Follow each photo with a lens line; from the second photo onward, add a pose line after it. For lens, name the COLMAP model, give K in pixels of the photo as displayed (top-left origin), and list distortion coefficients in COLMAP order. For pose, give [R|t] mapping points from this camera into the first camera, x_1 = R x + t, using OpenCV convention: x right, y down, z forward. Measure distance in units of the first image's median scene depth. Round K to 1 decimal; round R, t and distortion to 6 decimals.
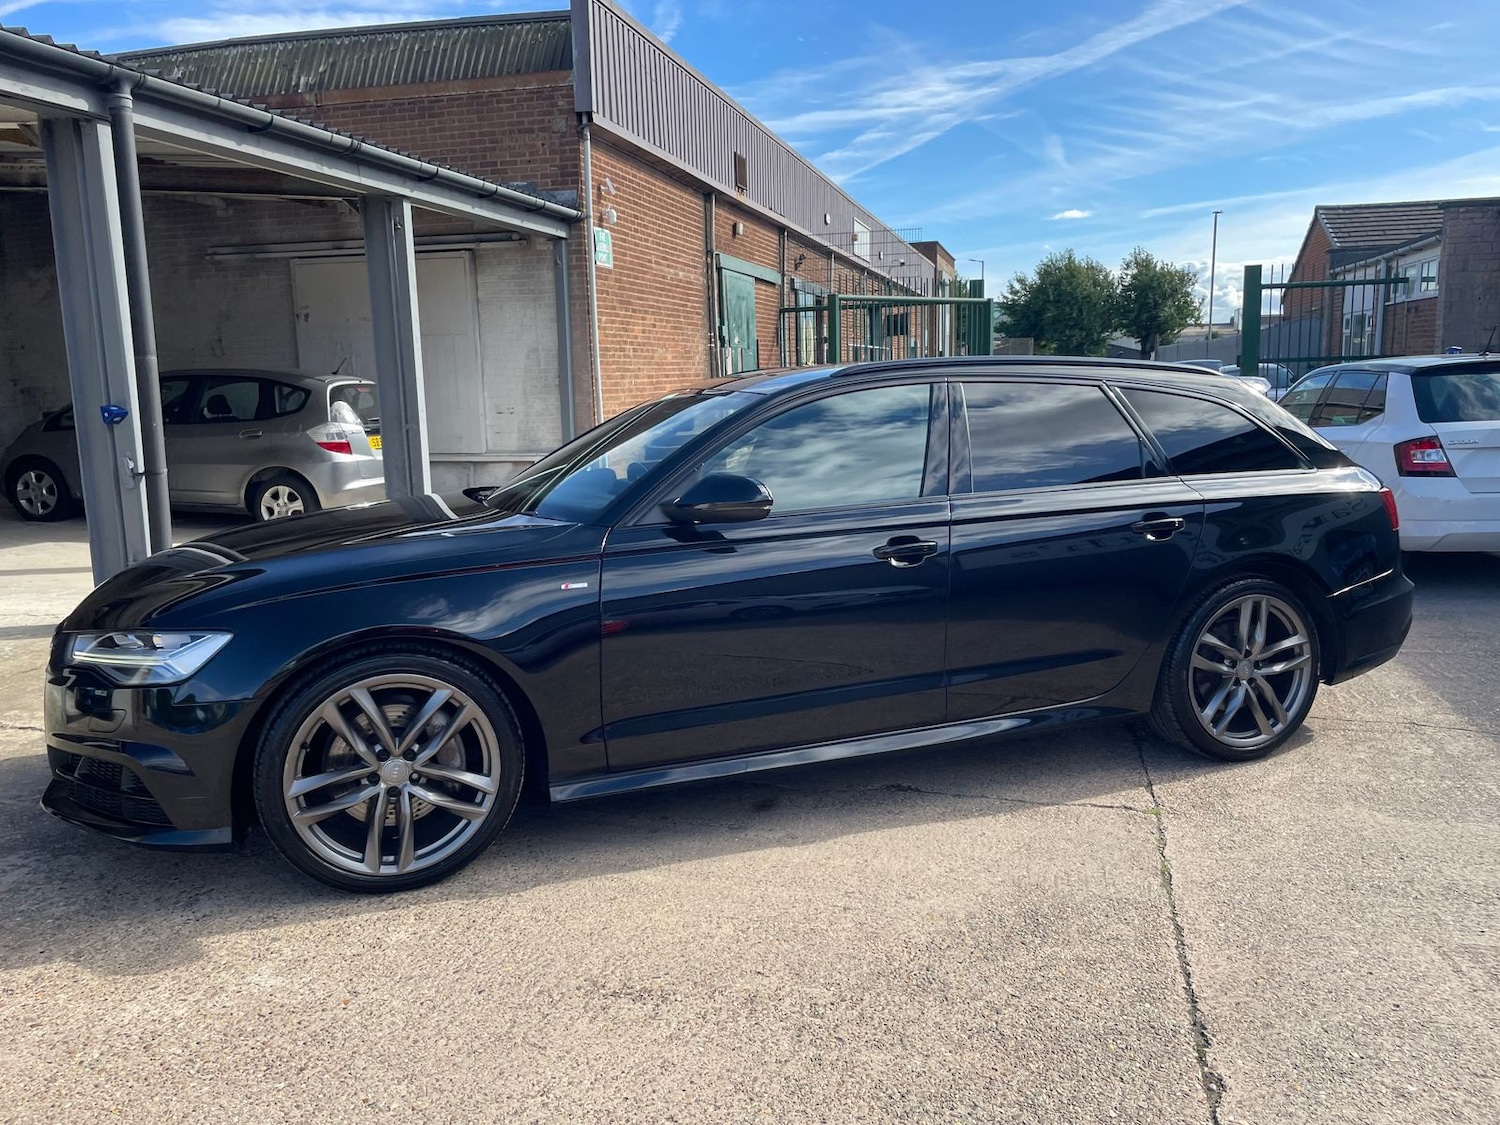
lens RADIAL K [[1147.8, 0, 762.9], [0, 1147.8, 565.1], [0, 0, 1]] dist [0.083699, -0.108076]
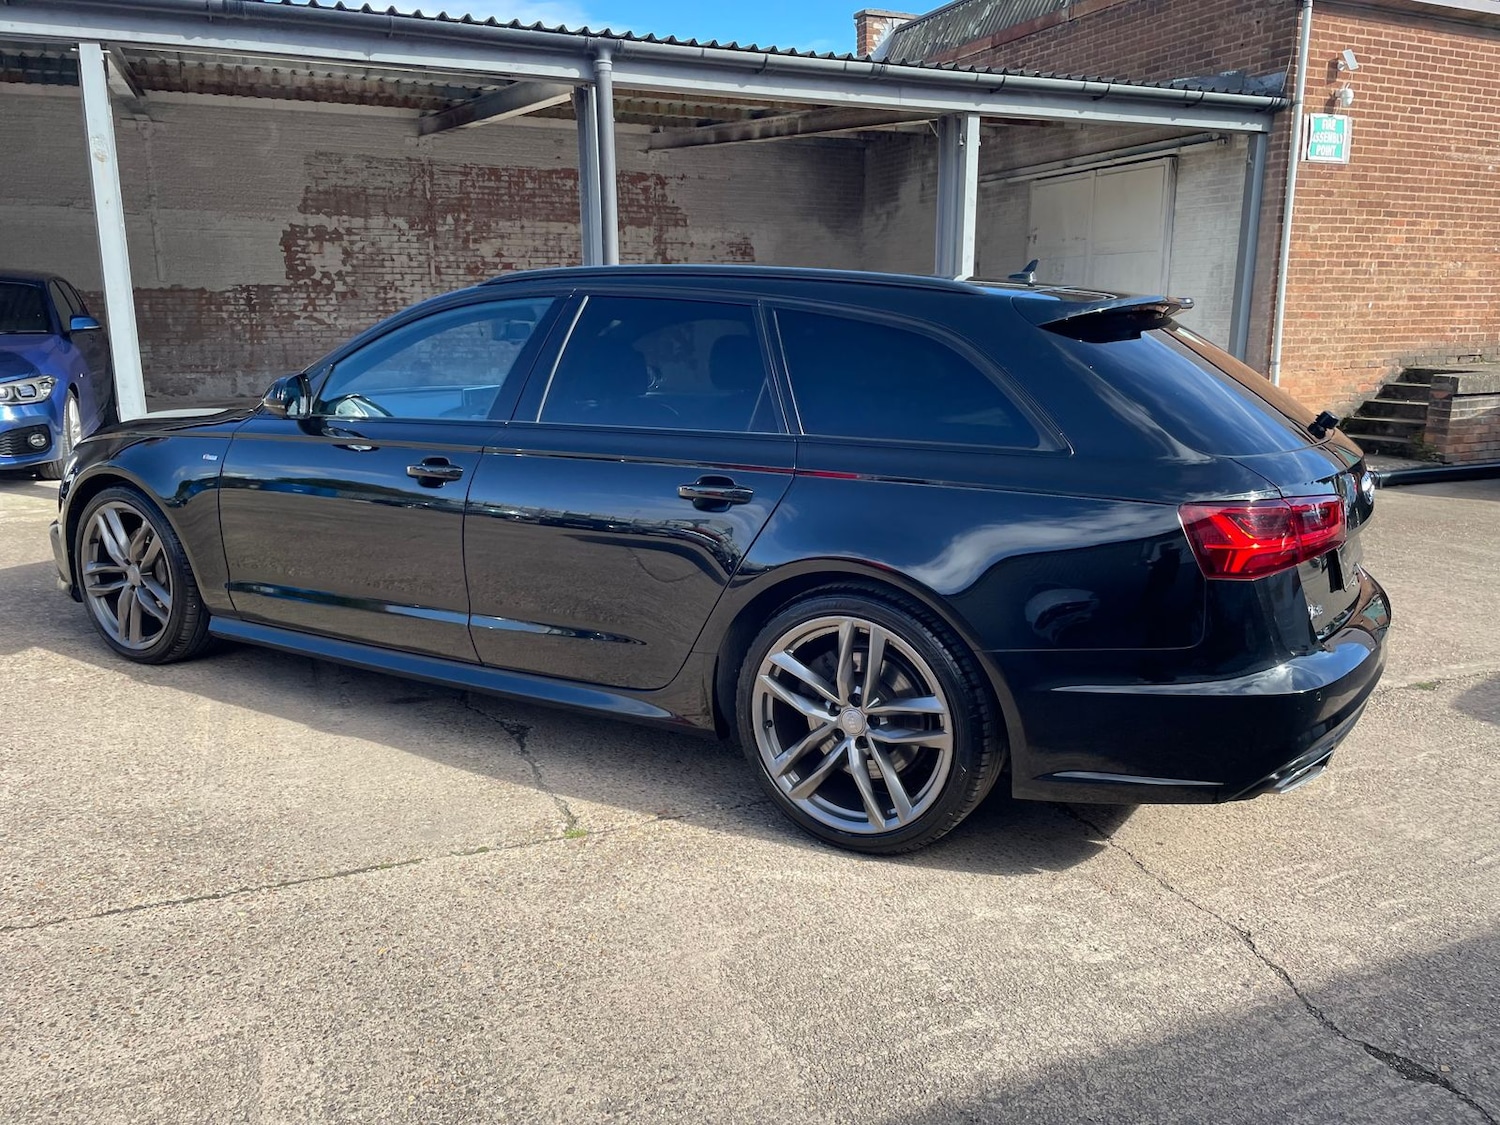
lens RADIAL K [[1147.8, 0, 758.6], [0, 1147.8, 570.1], [0, 0, 1]] dist [0.083699, -0.108076]
pose [[0.623752, 0.189467, -0.758311, 0.478852], [-0.138526, 0.981614, 0.131315, -0.044513], [0.769249, 0.023138, 0.638530, 0.278048]]
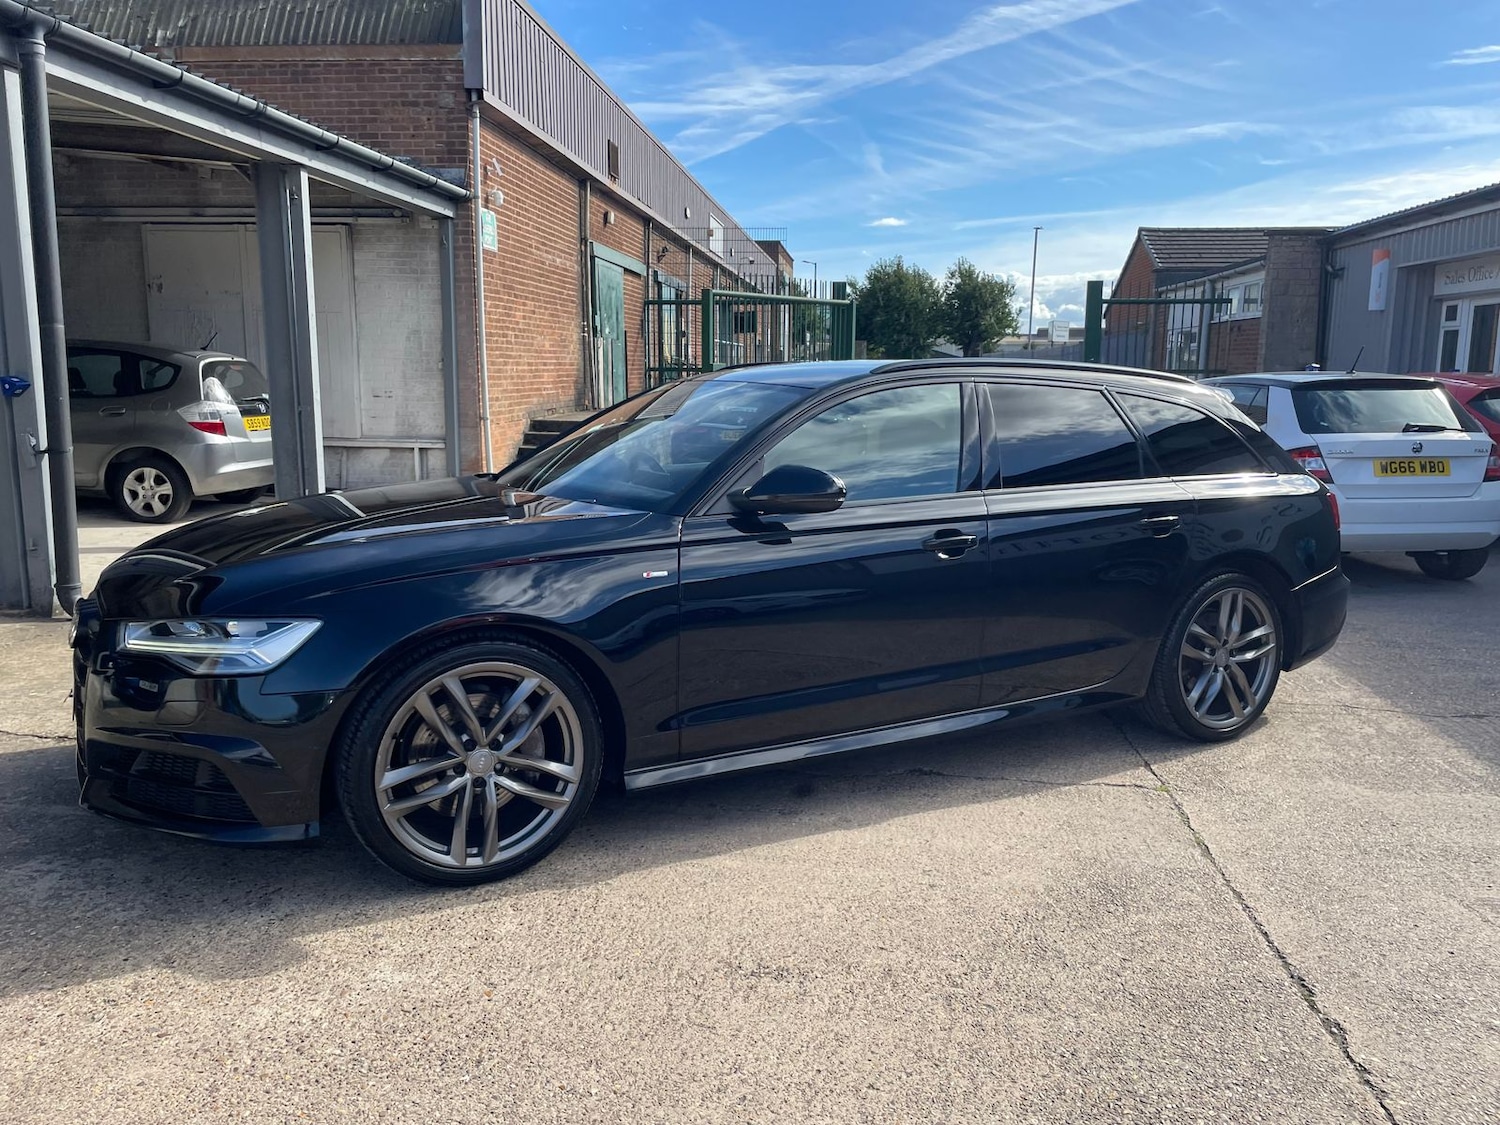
lens RADIAL K [[1147.8, 0, 764.2], [0, 1147.8, 570.5], [0, 0, 1]] dist [0.083699, -0.108076]
pose [[0.987950, 0.008442, 0.154542, -0.094133], [-0.009806, 0.999919, 0.008067, 0.002474], [-0.154462, -0.009485, 0.987953, -0.000835]]
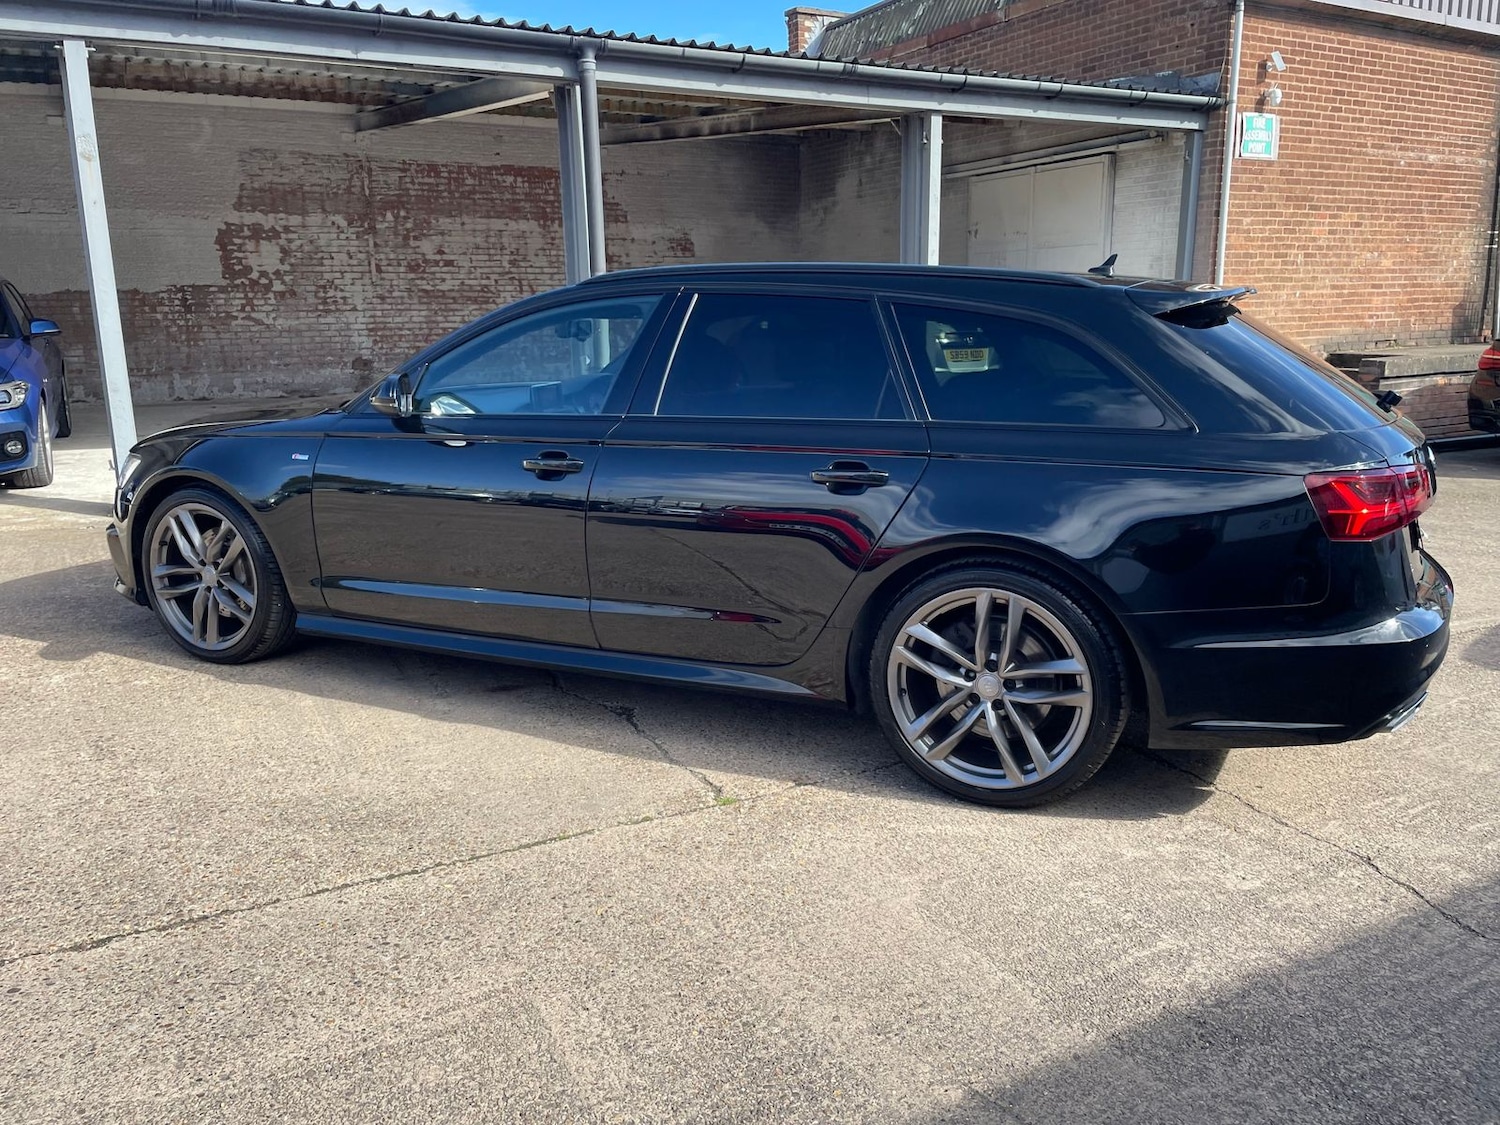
lens RADIAL K [[1147.8, 0, 756.8], [0, 1147.8, 573.5], [0, 0, 1]] dist [0.083699, -0.108076]
pose [[0.688290, 0.174983, -0.704015, 0.445218], [-0.119718, 0.984565, 0.127671, -0.031876], [0.715489, -0.003591, 0.698615, 0.201713]]
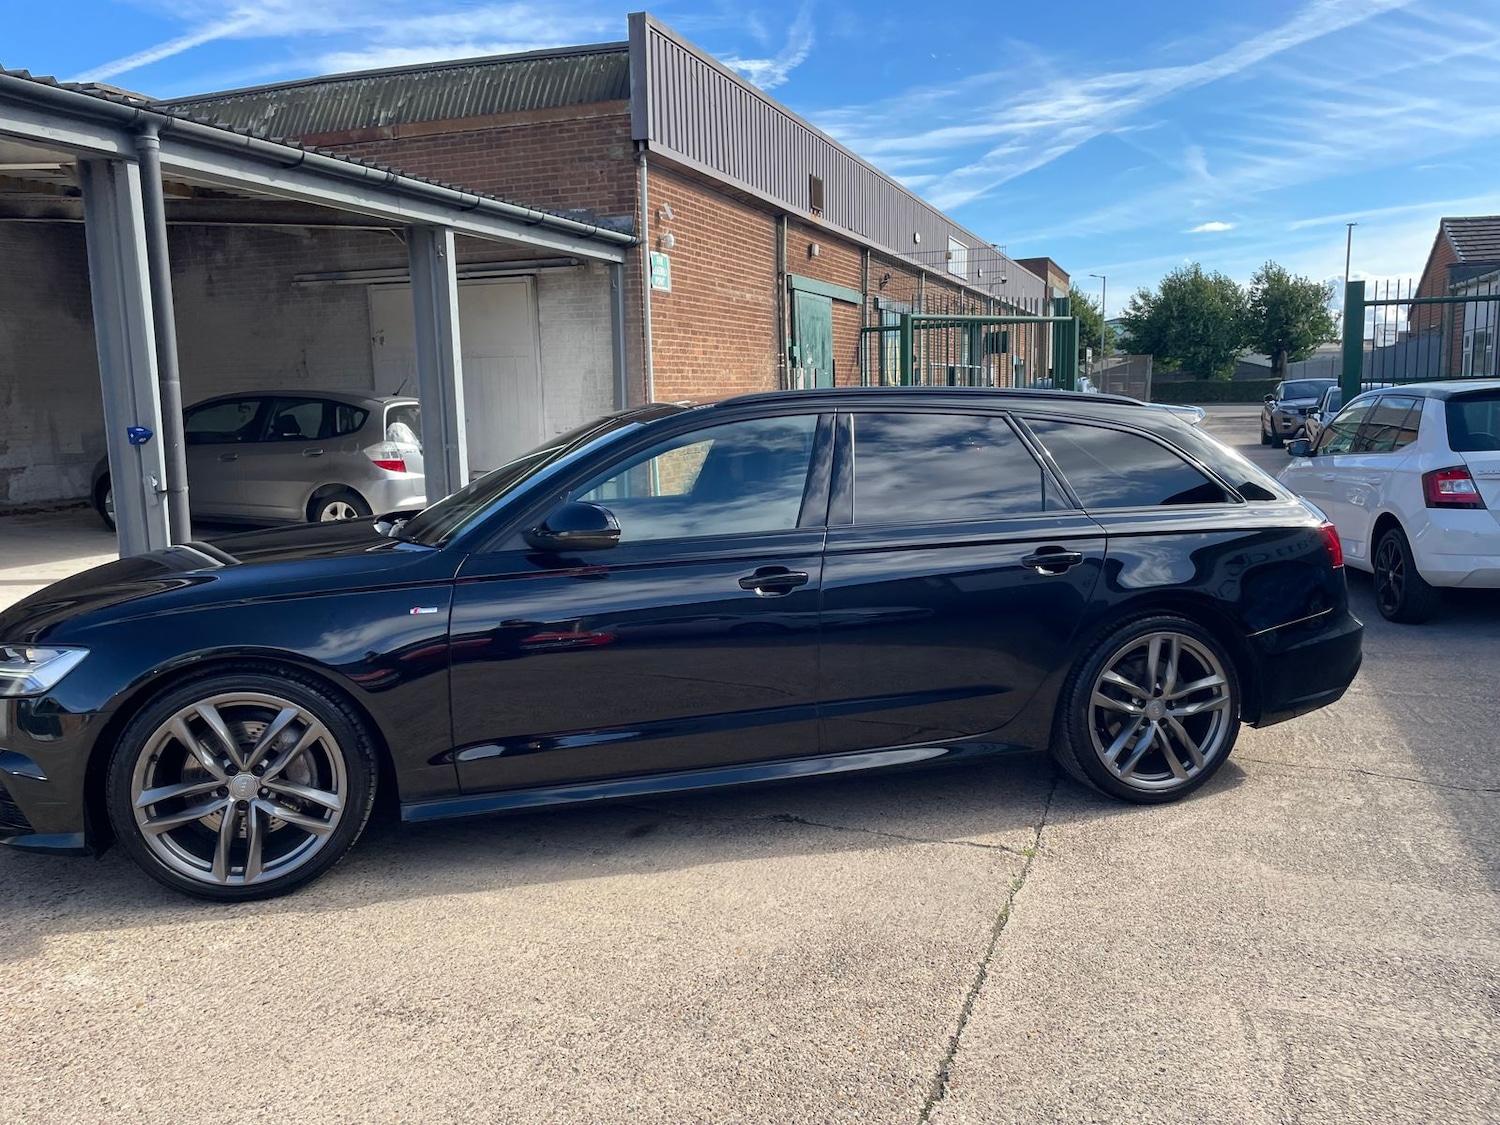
lens RADIAL K [[1147.8, 0, 763.5], [0, 1147.8, 565.8], [0, 0, 1]] dist [0.083699, -0.108076]
pose [[0.994428, 0.017434, -0.103964, 0.101942], [-0.018879, 0.999738, -0.012928, -0.006041], [0.103711, 0.014819, 0.994497, 0.001963]]
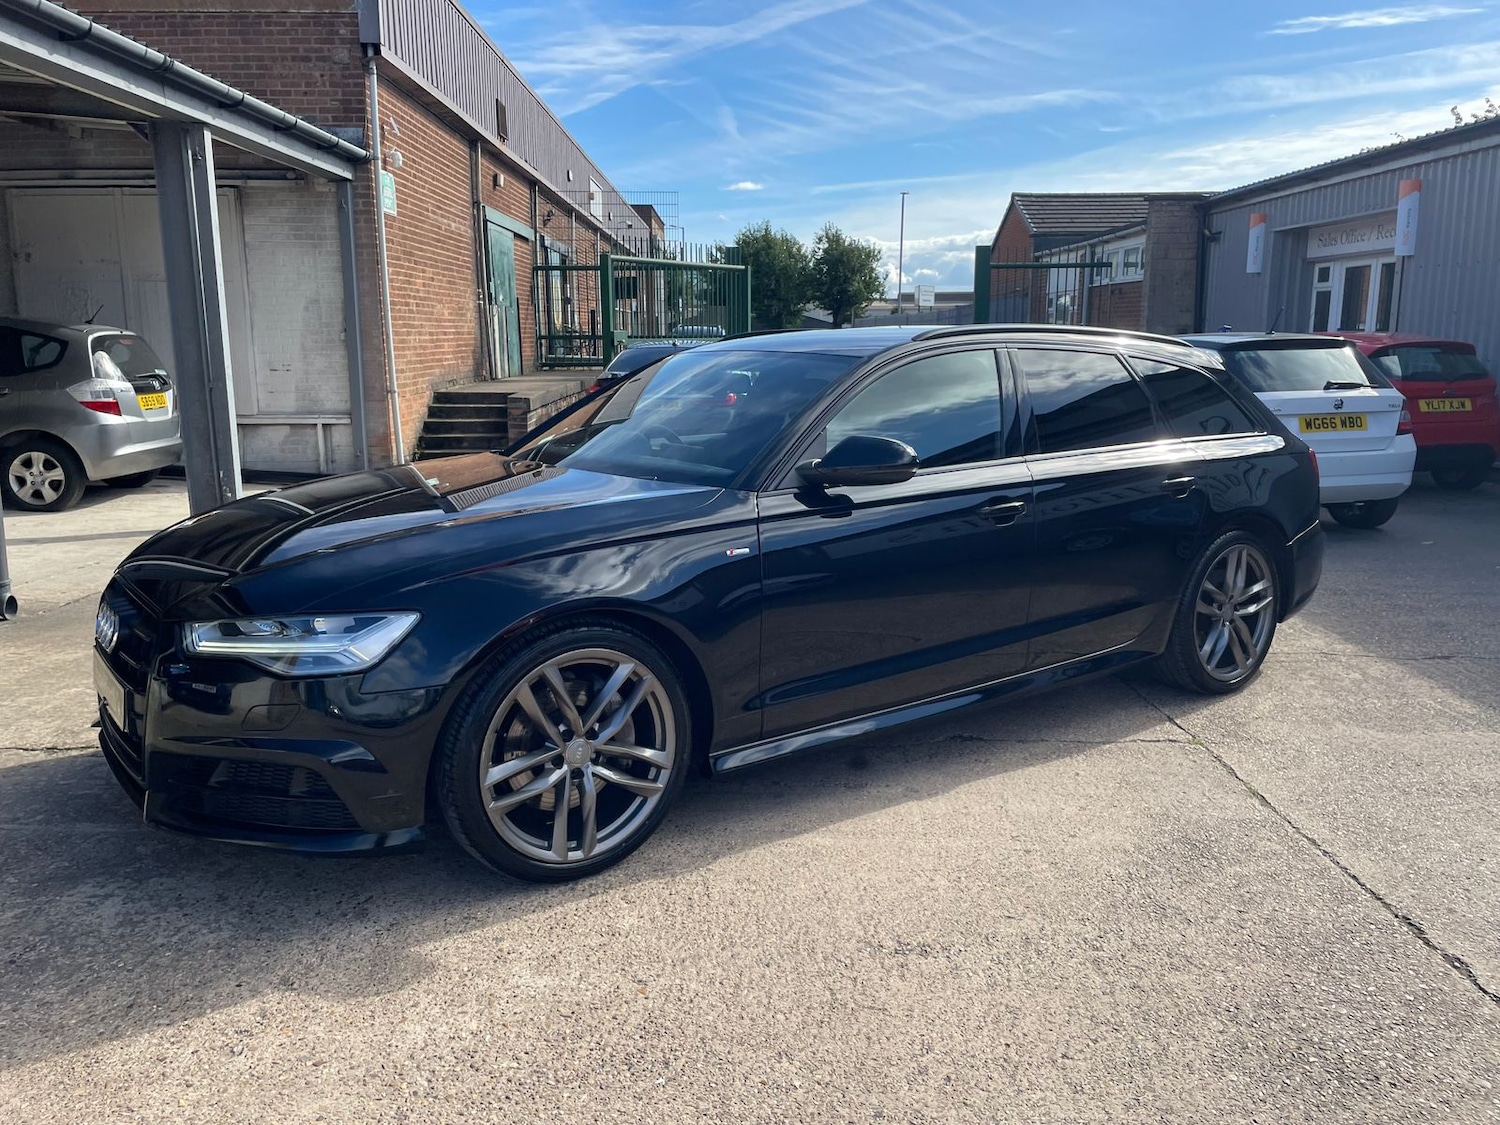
lens RADIAL K [[1147.8, 0, 766.1], [0, 1147.8, 564.8], [0, 0, 1]] dist [0.083699, -0.108076]
pose [[0.963625, -0.029507, 0.265625, -0.167528], [0.021604, 0.999234, 0.032629, -0.000833], [-0.266385, -0.025703, 0.963524, 0.022530]]
